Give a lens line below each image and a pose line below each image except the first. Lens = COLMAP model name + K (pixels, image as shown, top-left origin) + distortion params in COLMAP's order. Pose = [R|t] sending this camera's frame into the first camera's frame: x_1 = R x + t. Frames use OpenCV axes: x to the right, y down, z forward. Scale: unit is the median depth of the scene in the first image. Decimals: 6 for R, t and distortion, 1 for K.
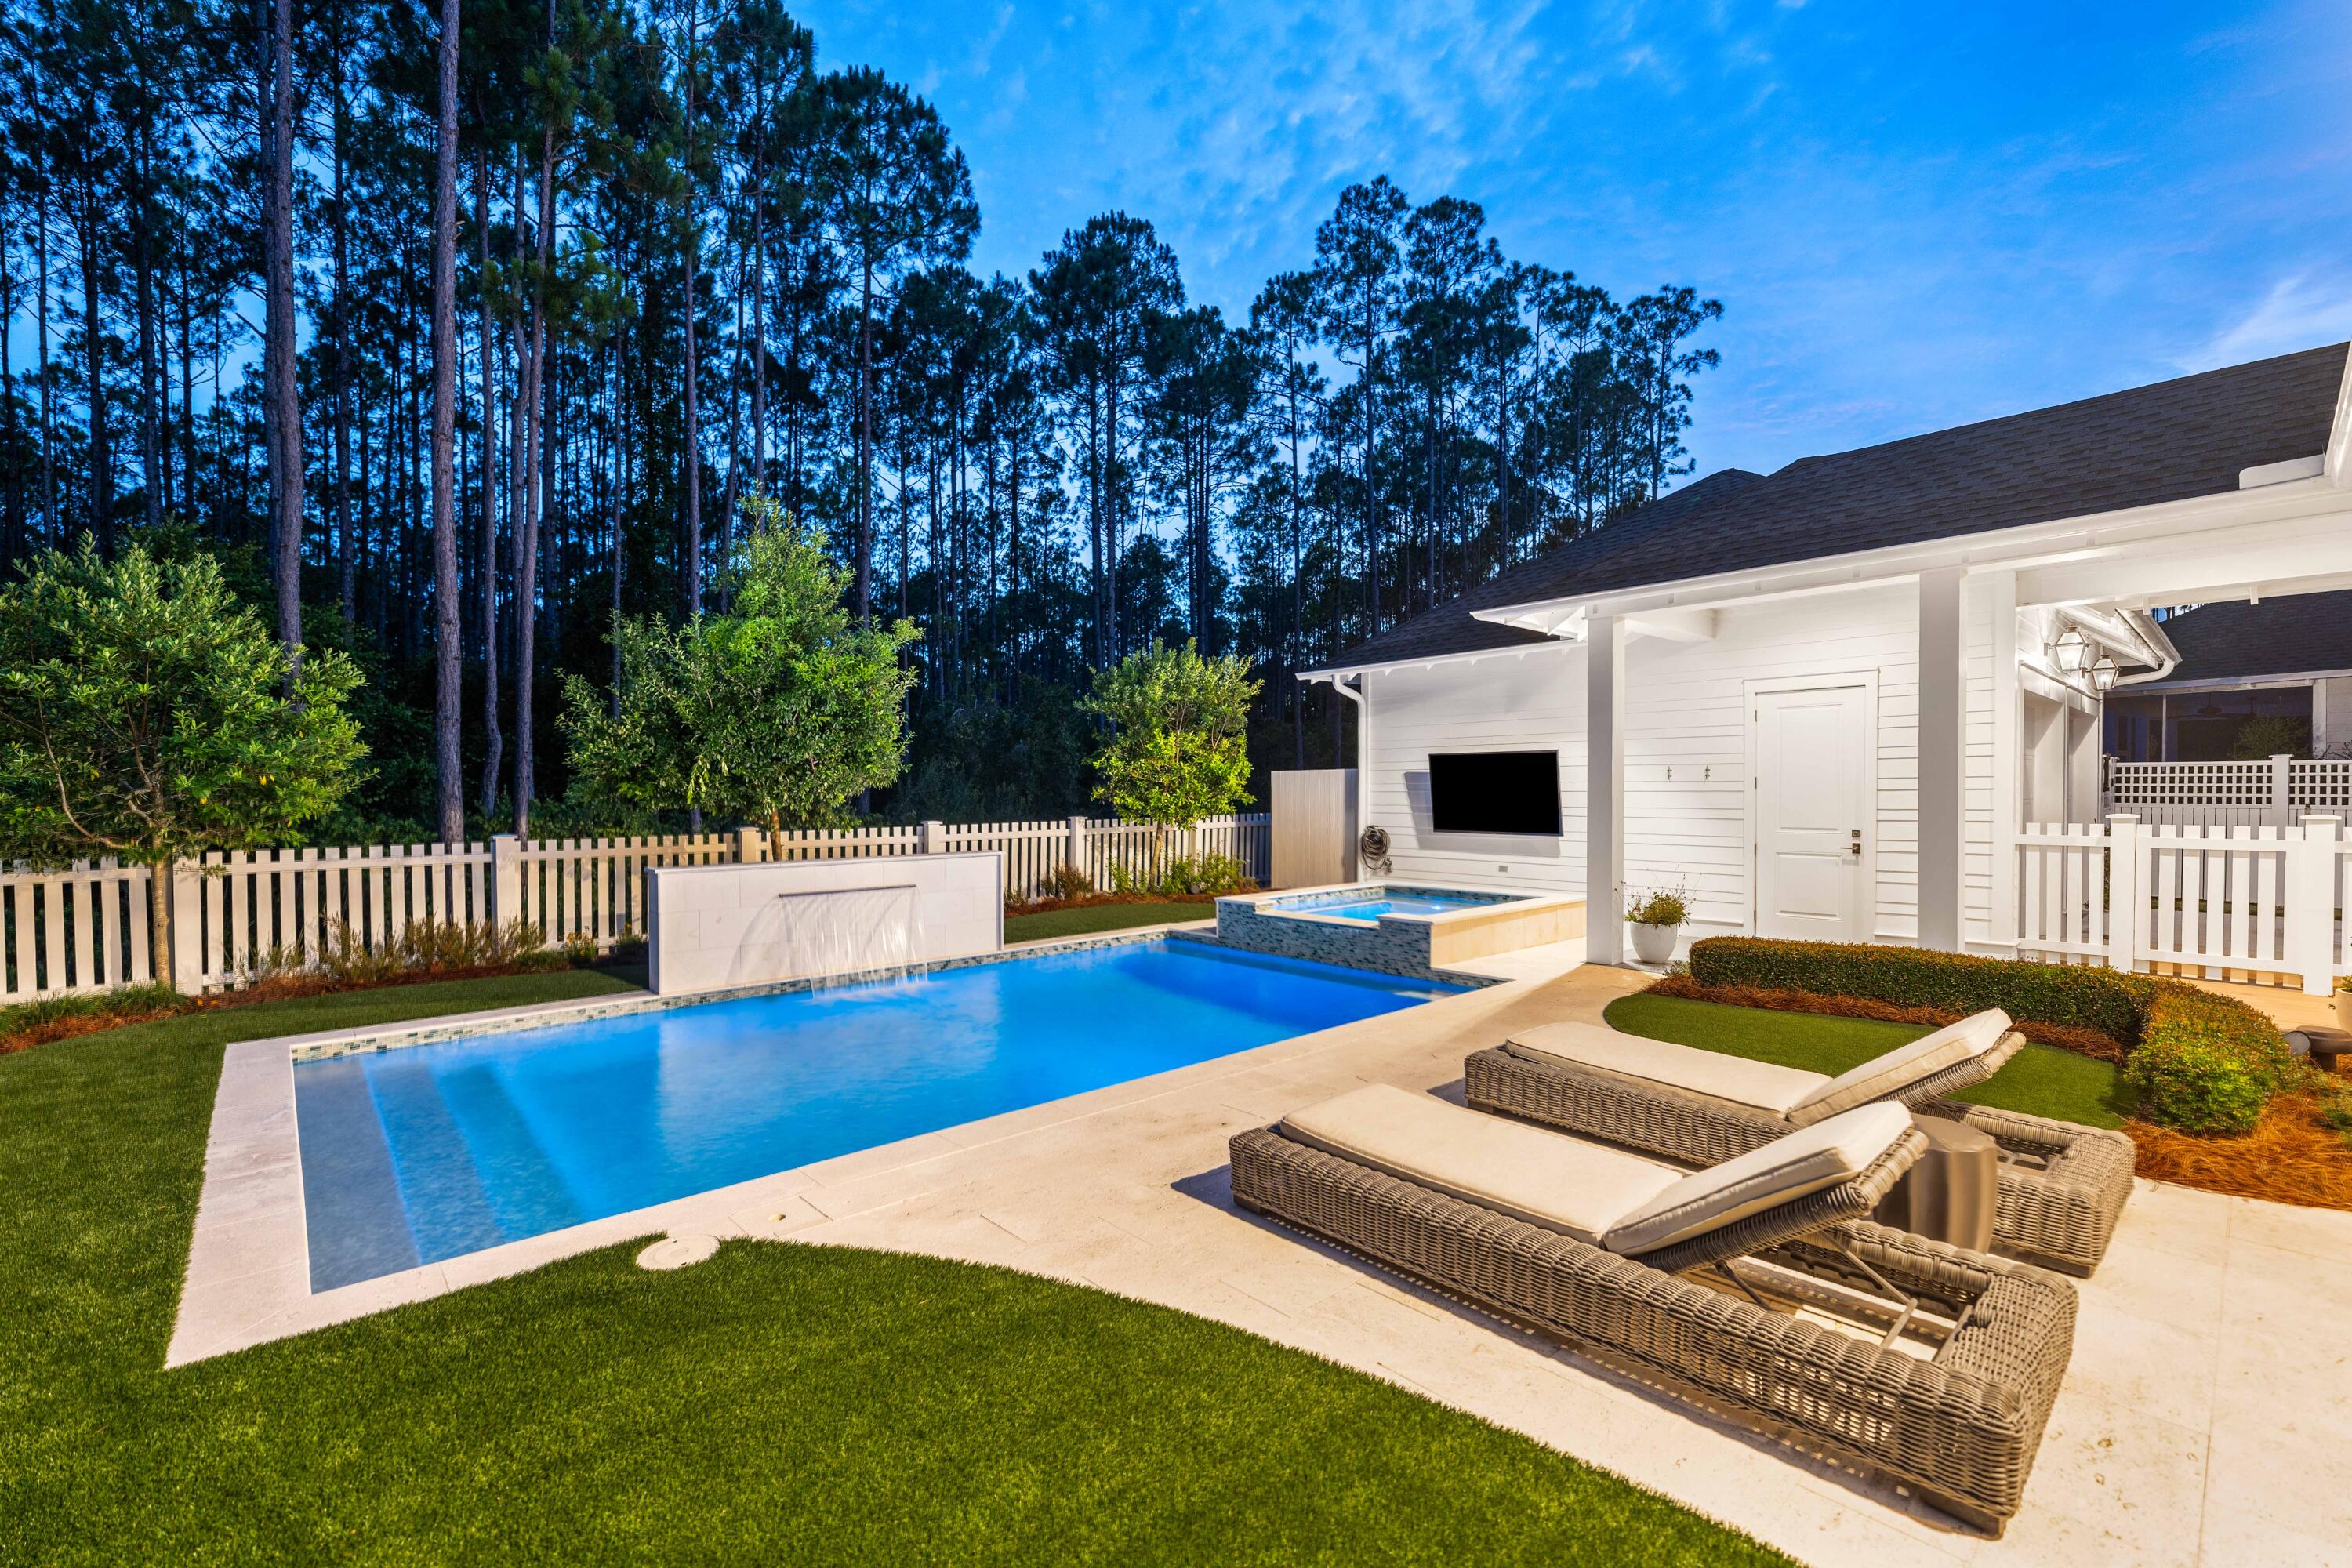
lens RADIAL K [[1003.1, 0, 1174.1], [0, 1003.1, 795.0], [0, 0, 1]] dist [0.000380, 0.000040]
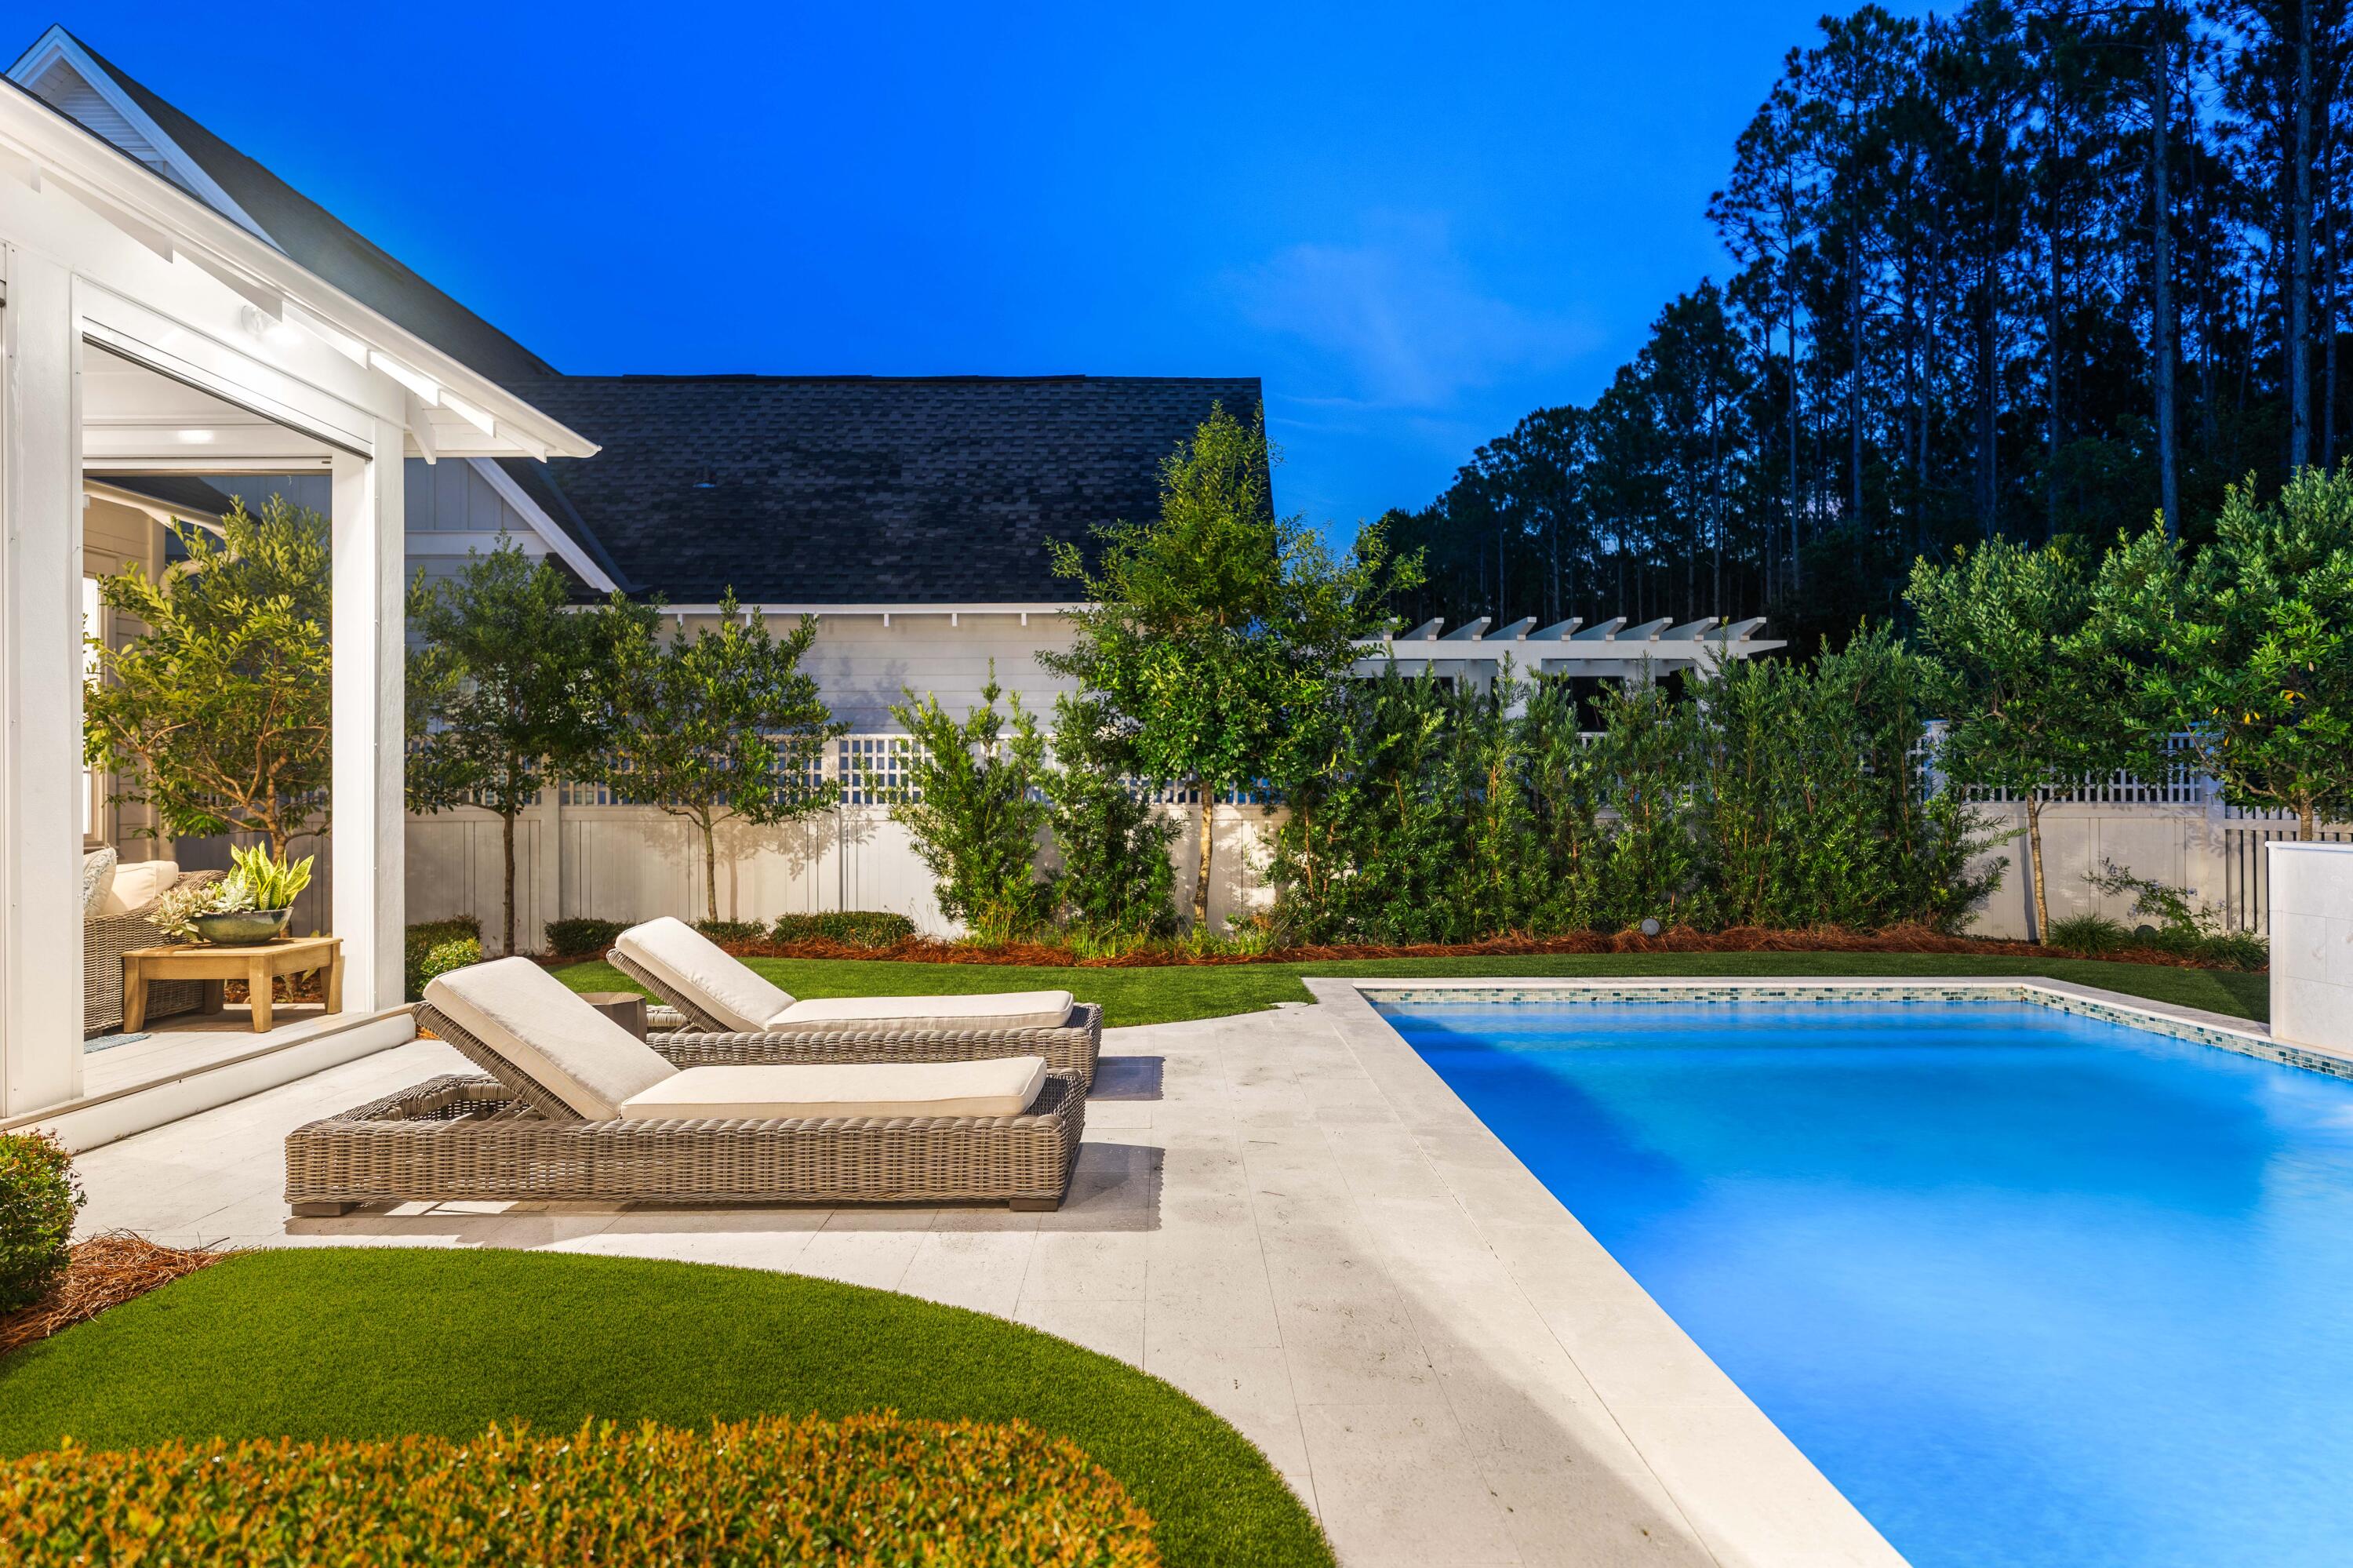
lens RADIAL K [[1539.3, 0, 1176.5], [0, 1539.3, 784.0], [0, 0, 1]] dist [-0.000202, -0.001202]
pose [[-0.658583, 0.004659, -0.752494, 0.202694], [0.006424, 0.999979, 0.000570, 0.011543], [0.752481, -0.004459, -0.658599, 0.342127]]
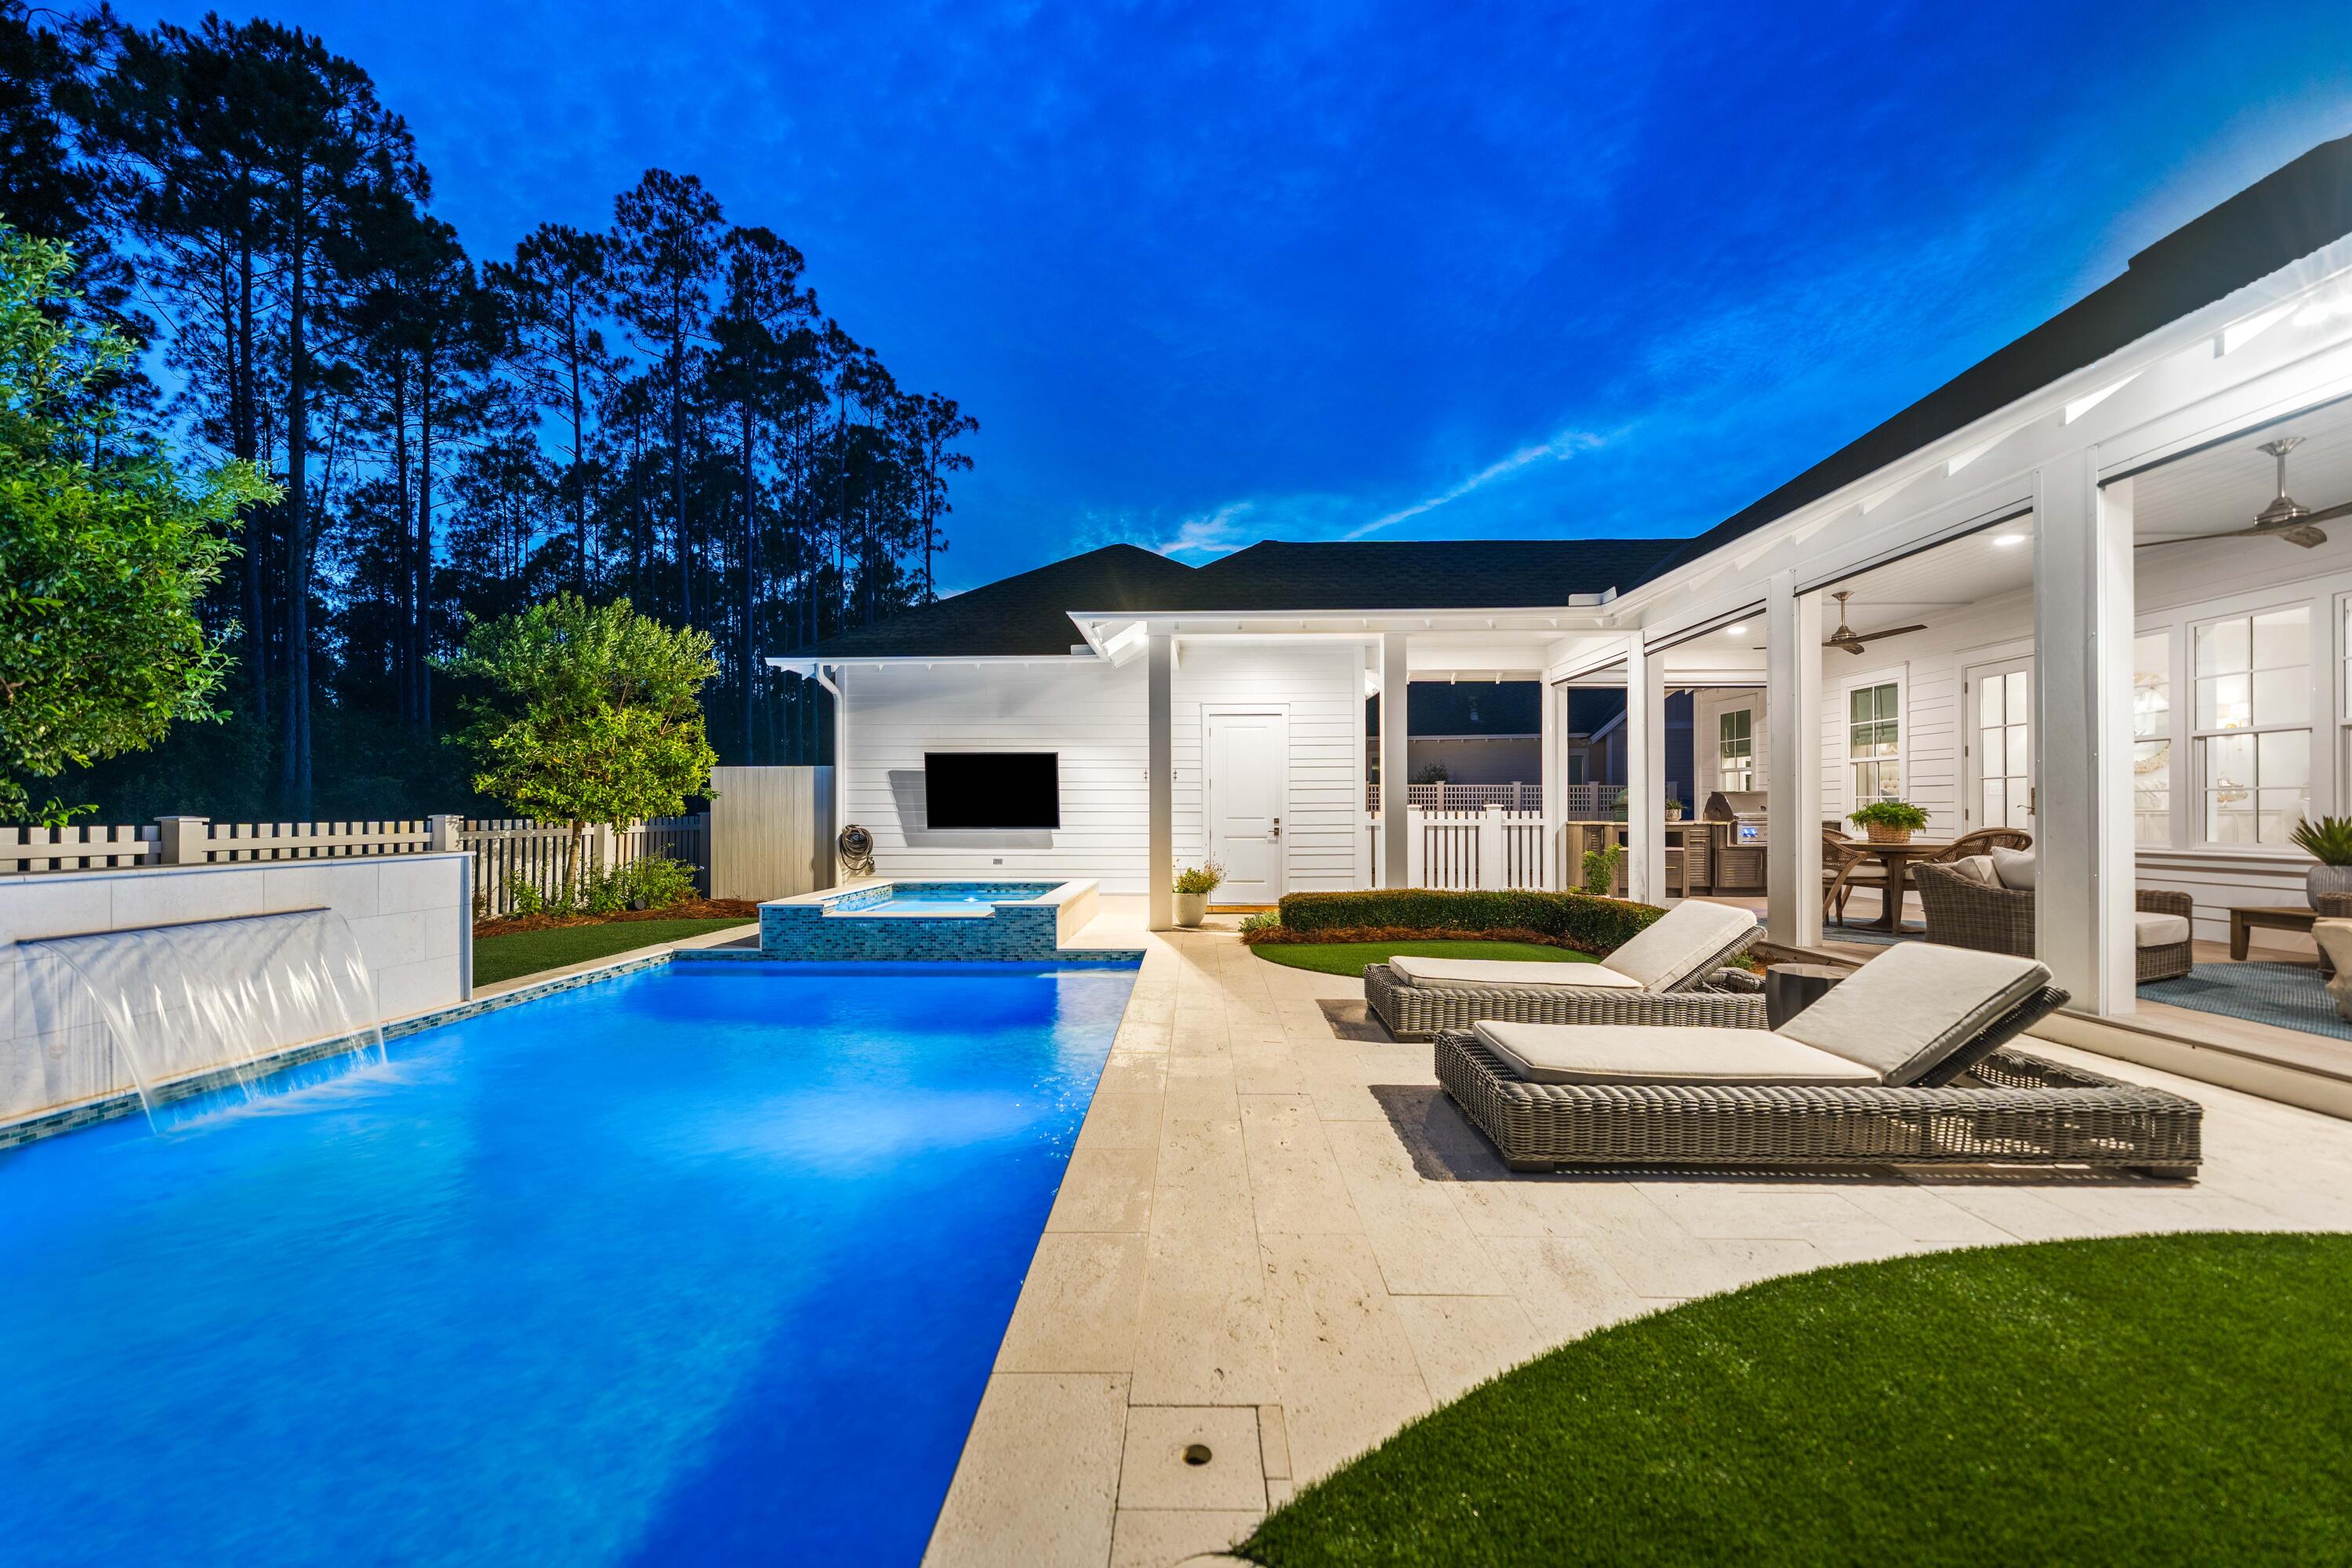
lens RADIAL K [[871.8, 0, 1184.0], [0, 871.8, 808.6], [0, 0, 1]] dist [0.000482, 0.000115]
pose [[0.681838, 0.009247, 0.731444, -0.105721], [0.001435, 0.999901, -0.013979, 0.014289], [-0.731501, 0.010581, 0.681758, 0.101549]]
